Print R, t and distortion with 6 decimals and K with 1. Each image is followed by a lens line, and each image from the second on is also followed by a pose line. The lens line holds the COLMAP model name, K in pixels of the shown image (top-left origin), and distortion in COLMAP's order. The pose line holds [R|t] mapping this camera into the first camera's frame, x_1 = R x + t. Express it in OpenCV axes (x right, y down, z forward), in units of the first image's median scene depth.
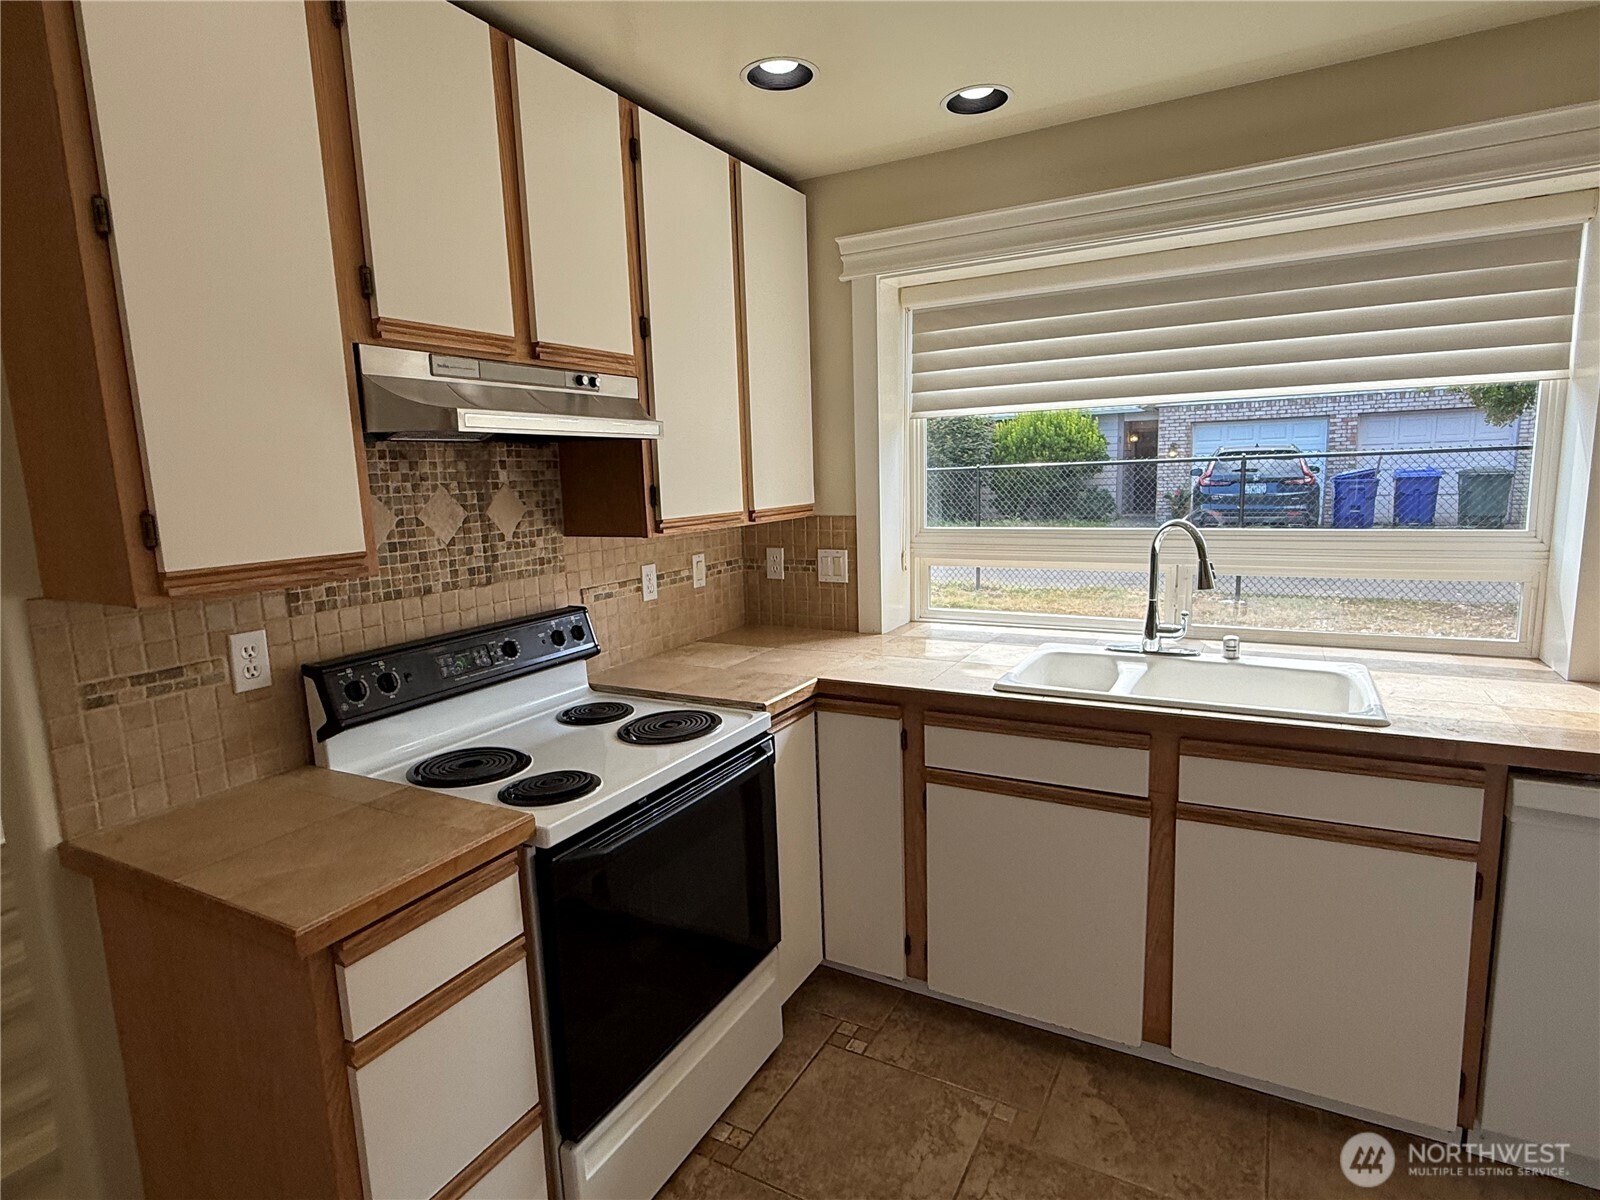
lens RADIAL K [[856.2, 0, 789.8], [0, 856.2, 600.9], [0, 0, 1]] dist [0.002717, 0.001846]
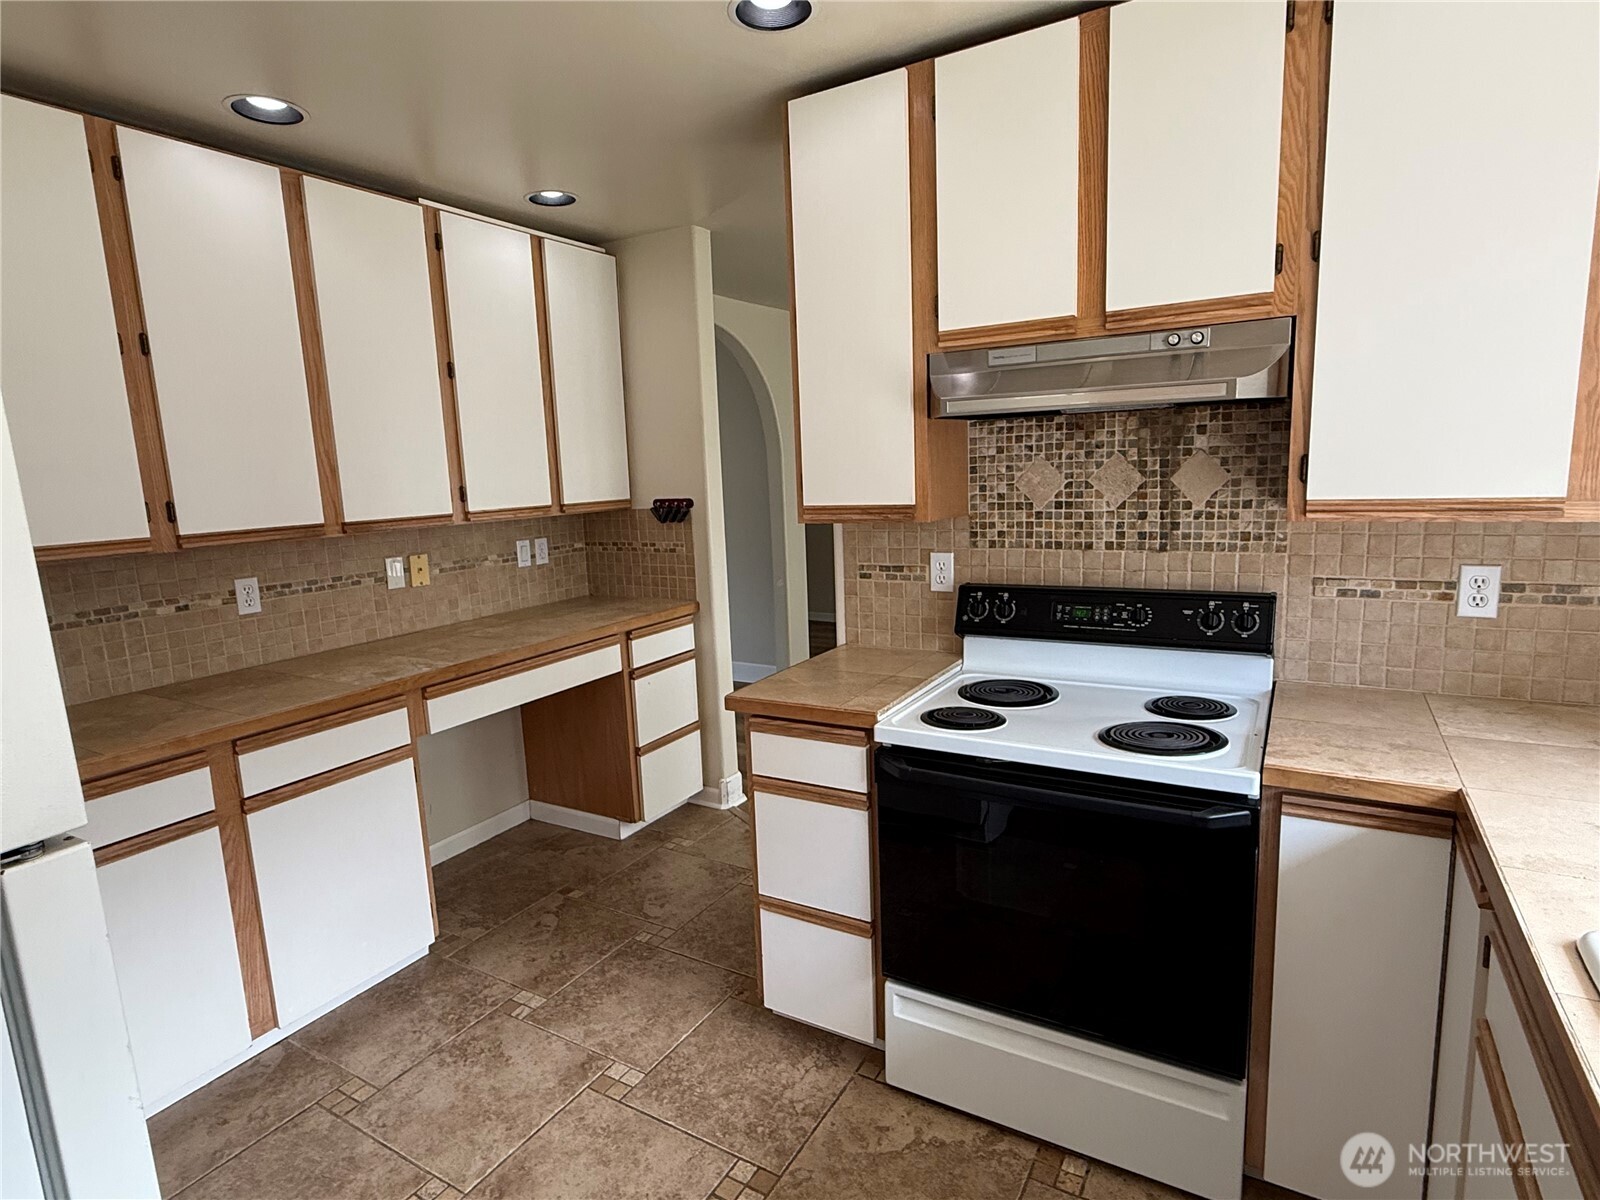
lens RADIAL K [[856.2, 0, 792.8], [0, 856.2, 601.1], [0, 0, 1]] dist [0.002717, 0.001846]
pose [[-0.024489, 0.191426, -0.981202, 0.685641], [-0.110260, 0.974991, 0.192966, -0.112856], [0.993601, 0.112913, -0.002770, 0.605728]]
